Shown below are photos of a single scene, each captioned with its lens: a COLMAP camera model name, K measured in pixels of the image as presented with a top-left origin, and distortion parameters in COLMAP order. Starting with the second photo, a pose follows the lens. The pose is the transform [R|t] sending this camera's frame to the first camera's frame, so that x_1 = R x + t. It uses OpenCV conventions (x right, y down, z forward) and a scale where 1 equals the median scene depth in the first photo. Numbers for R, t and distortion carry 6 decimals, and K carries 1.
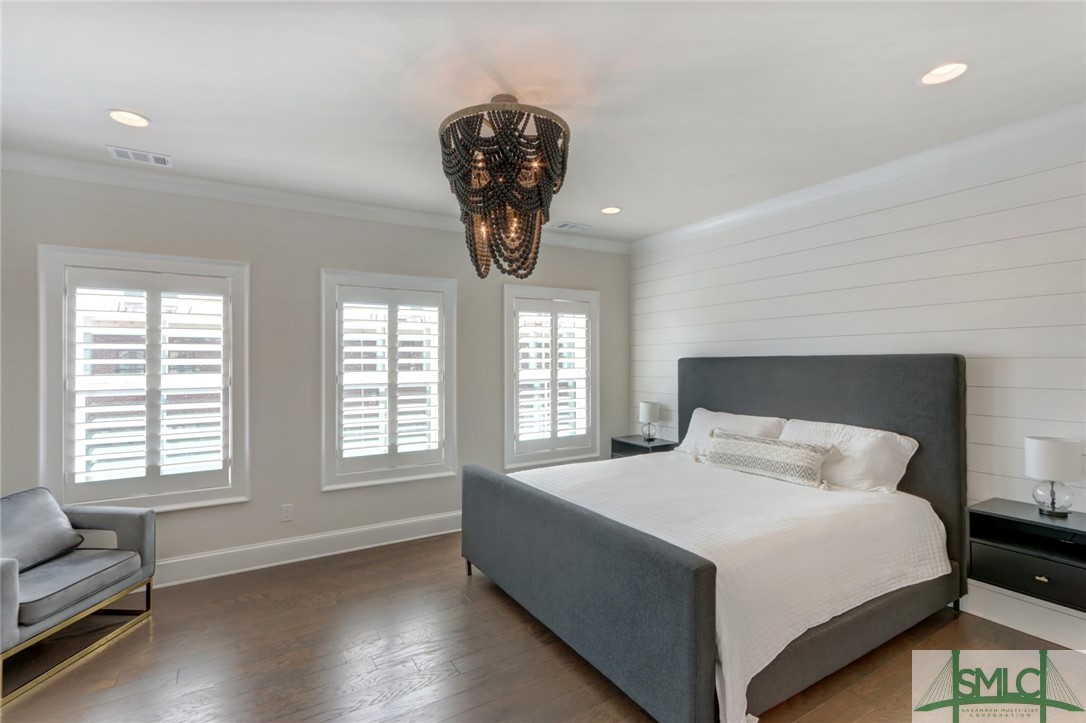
lens RADIAL K [[495.9, 0, 539.2], [0, 495.9, 364.8], [0, 0, 1]] dist [-0.015572, 0.000092]
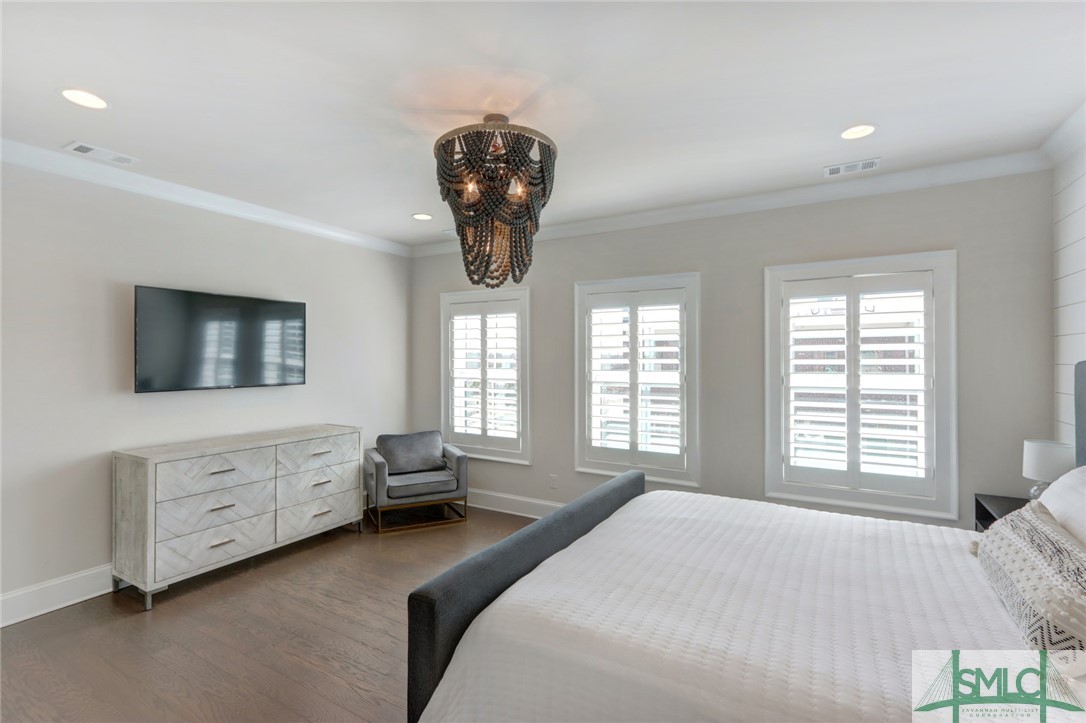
lens RADIAL K [[495.9, 0, 517.3], [0, 495.9, 358.5], [0, 0, 1]] dist [-0.015572, 0.000092]
pose [[0.461435, -0.000139, -0.887174, 0.959782], [-0.011174, 0.999920, -0.005968, -0.008443], [0.887104, 0.012667, 0.461397, 0.564969]]
